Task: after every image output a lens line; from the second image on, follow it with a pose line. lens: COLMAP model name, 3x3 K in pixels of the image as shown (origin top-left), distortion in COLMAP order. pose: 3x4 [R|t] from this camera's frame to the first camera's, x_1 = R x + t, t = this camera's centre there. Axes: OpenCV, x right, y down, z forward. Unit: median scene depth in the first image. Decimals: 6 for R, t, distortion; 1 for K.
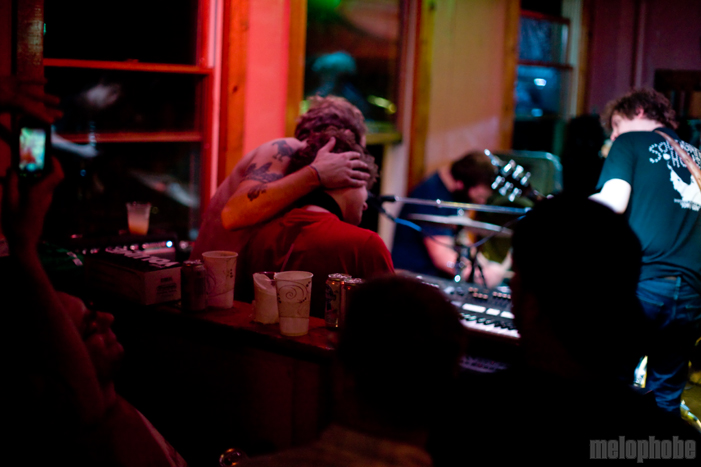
lens RADIAL K [[1036.0, 0, 344.0], [0, 1036.0, 229.8], [0, 0, 1]] dist [-0.120469, 0.000000]
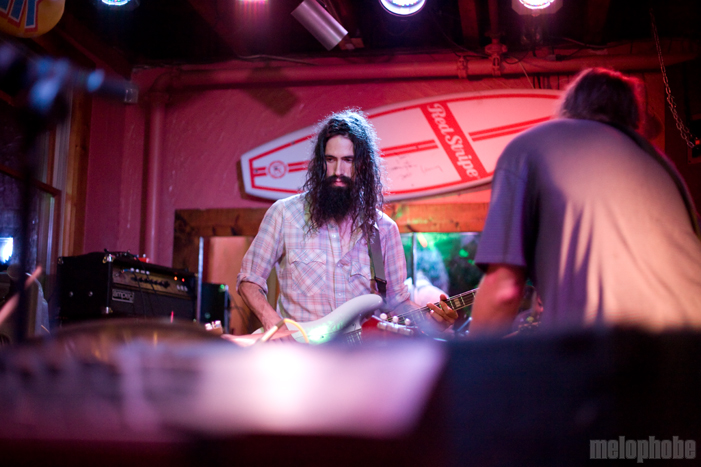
lens RADIAL K [[1036.0, 0, 352.2], [0, 1036.0, 236.5], [0, 0, 1]] dist [-0.120469, 0.000000]
pose [[0.869298, 0.050655, 0.491687, 0.068963], [0.091274, 0.961178, -0.260396, 0.064723], [-0.485789, 0.271240, 0.830926, 0.396251]]
